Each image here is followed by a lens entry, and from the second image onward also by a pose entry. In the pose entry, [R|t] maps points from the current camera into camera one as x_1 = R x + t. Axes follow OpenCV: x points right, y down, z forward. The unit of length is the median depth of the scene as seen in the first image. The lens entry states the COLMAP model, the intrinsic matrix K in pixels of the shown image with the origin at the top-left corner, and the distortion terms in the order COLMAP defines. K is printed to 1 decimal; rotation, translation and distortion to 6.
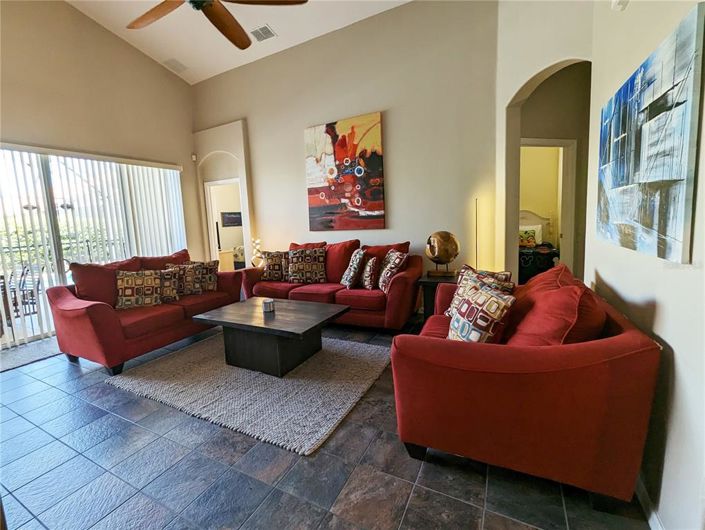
lens RADIAL K [[319.5, 0, 352.5], [0, 319.5, 265.0], [0, 0, 1]] dist [-0.000240, -0.000262]
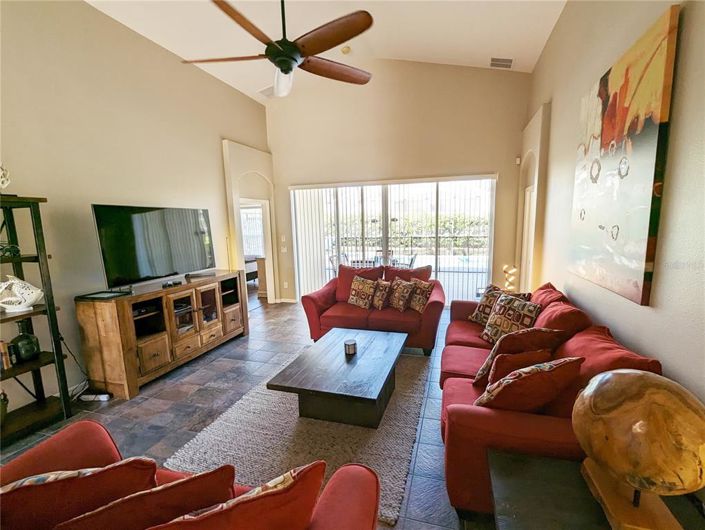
lens RADIAL K [[319.5, 0, 352.5], [0, 319.5, 265.0], [0, 0, 1]] dist [-0.000240, -0.000262]
pose [[0.180209, 0.180603, -0.966906, 0.416180], [-0.137266, 0.977998, 0.157091, -0.176965], [0.974003, 0.104414, 0.201035, 0.553362]]
